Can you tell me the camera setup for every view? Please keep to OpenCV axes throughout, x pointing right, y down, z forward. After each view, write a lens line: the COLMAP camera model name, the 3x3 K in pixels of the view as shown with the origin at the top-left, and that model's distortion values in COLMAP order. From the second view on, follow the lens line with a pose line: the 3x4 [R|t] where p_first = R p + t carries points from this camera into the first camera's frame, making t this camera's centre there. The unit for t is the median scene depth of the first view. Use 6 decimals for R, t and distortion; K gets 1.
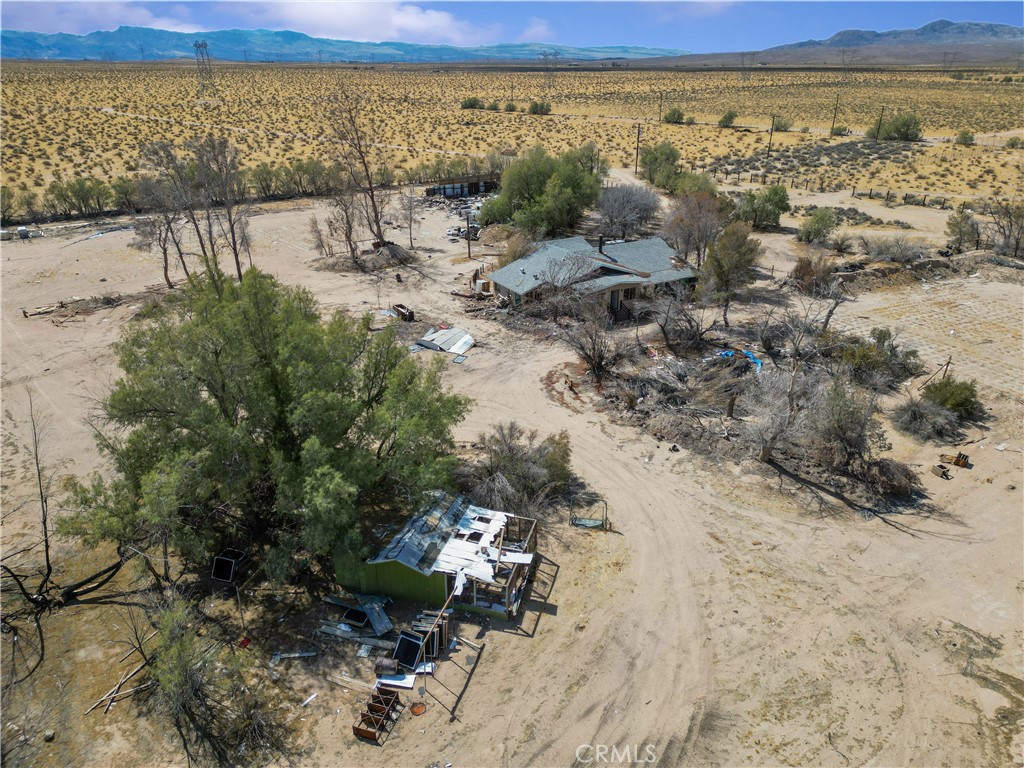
lens RADIAL K [[721.9, 0, 512.0], [0, 721.9, 384.0], [0, 0, 1]] dist [0.080502, -0.078973]
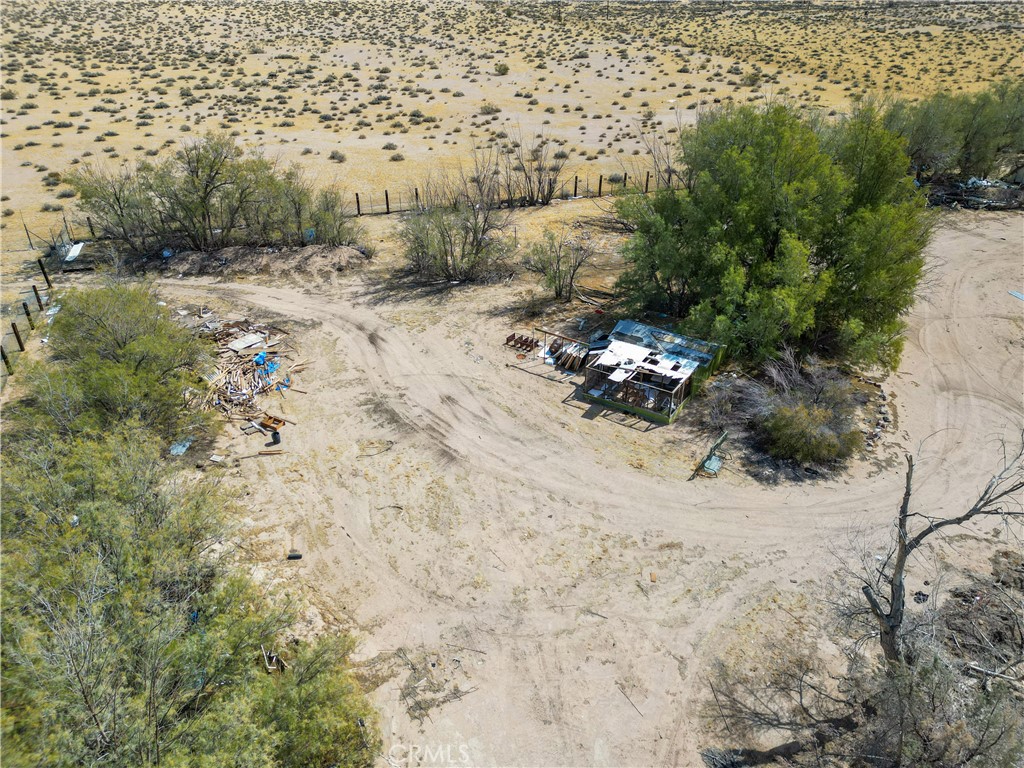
lens RADIAL K [[721.9, 0, 512.0], [0, 721.9, 384.0], [0, 0, 1]] dist [0.080502, -0.078973]
pose [[-0.303638, 0.470001, -0.828796, 1.108288], [-0.399244, 0.727052, 0.558570, -0.357266], [0.865106, 0.500495, -0.033115, 0.959438]]
